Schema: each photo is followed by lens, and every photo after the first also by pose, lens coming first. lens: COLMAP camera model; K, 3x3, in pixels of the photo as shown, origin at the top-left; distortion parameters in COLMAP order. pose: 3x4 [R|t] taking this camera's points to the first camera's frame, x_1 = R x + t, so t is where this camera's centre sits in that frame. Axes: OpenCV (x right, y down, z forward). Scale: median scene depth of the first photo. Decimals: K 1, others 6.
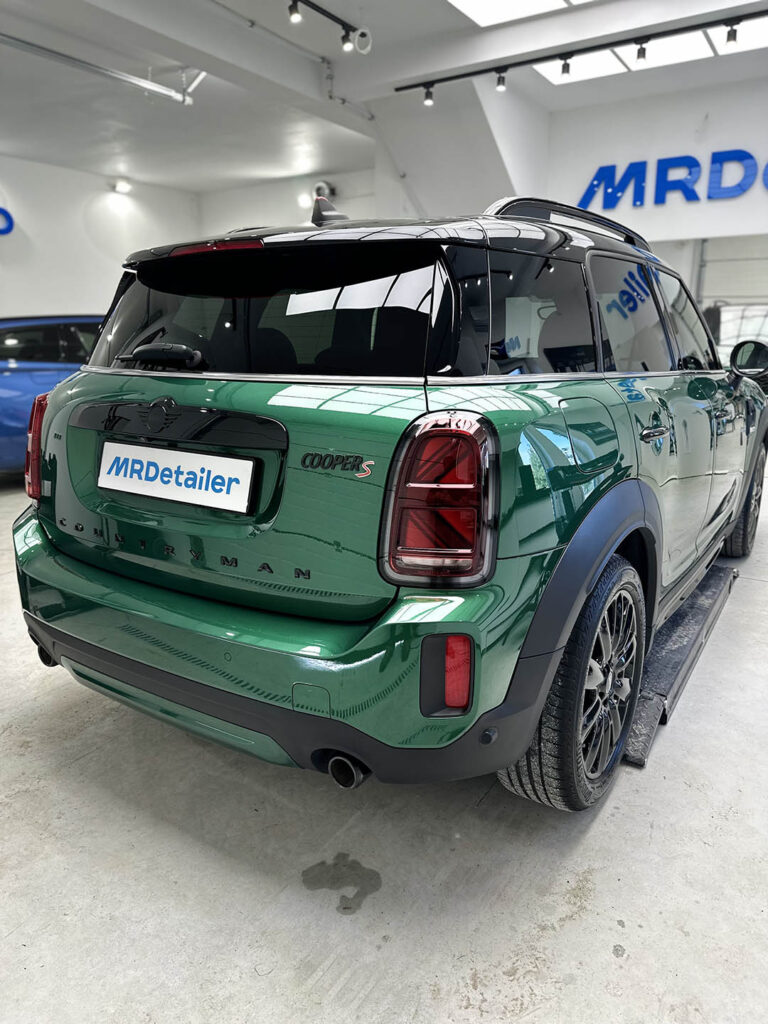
lens RADIAL K [[721.5, 0, 388.6], [0, 721.5, 517.0], [0, 0, 1]] dist [0.003338, -0.000468]
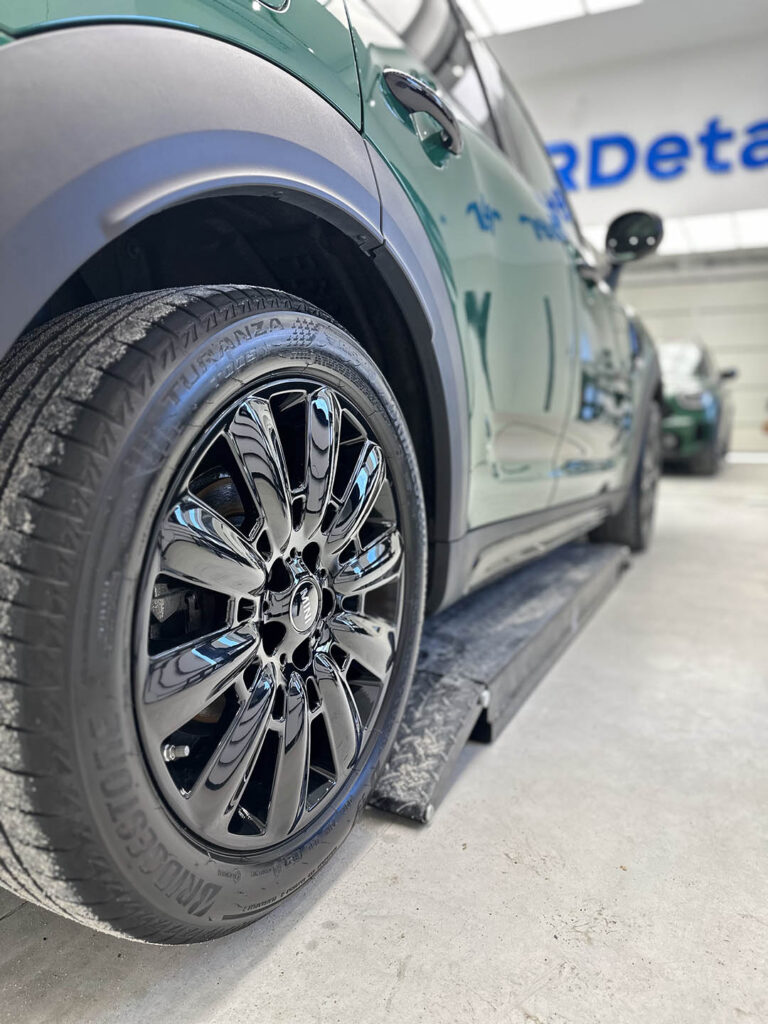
lens RADIAL K [[721.5, 0, 384.4], [0, 721.5, 510.8], [0, 0, 1]] dist [0.003338, -0.000468]
pose [[0.994814, 0.006310, 0.101511, 0.341334], [0.006660, 0.991889, -0.126933, 0.251075], [-0.101489, 0.126951, 0.986703, 0.636159]]
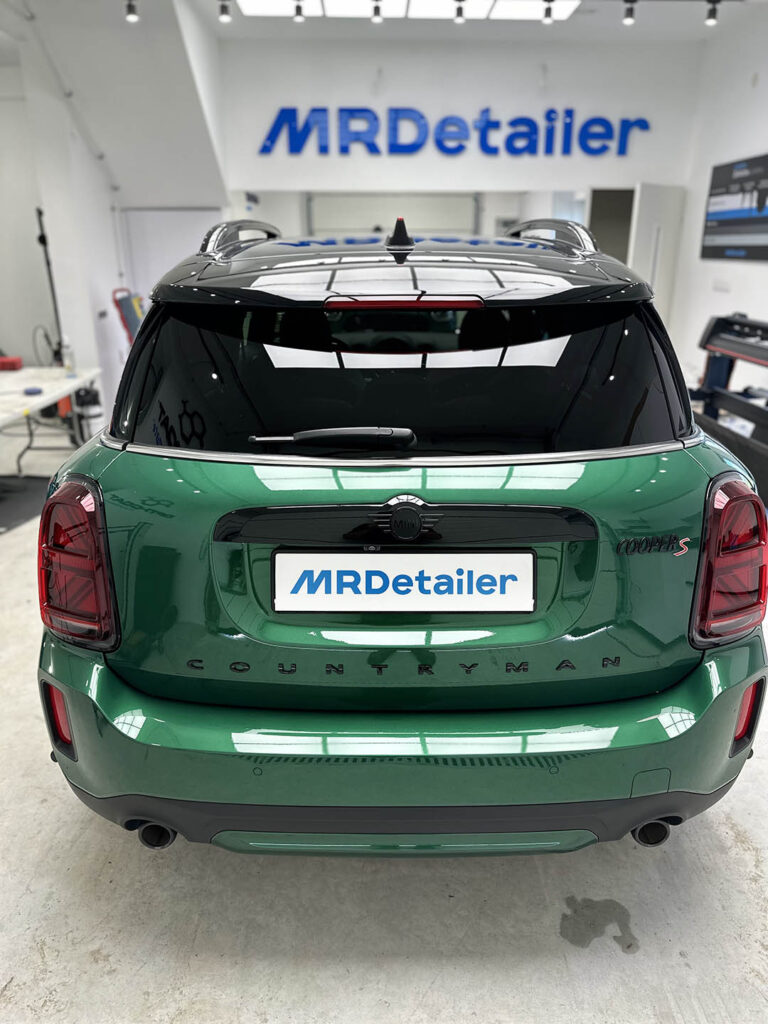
lens RADIAL K [[721.5, 0, 392.3], [0, 721.5, 508.2], [0, 0, 1]] dist [0.003338, -0.000468]
pose [[0.831565, -0.184029, 0.524055, -0.697231], [0.133029, 0.982043, 0.133768, -0.242306], [-0.539262, -0.041522, 0.841114, 0.294524]]
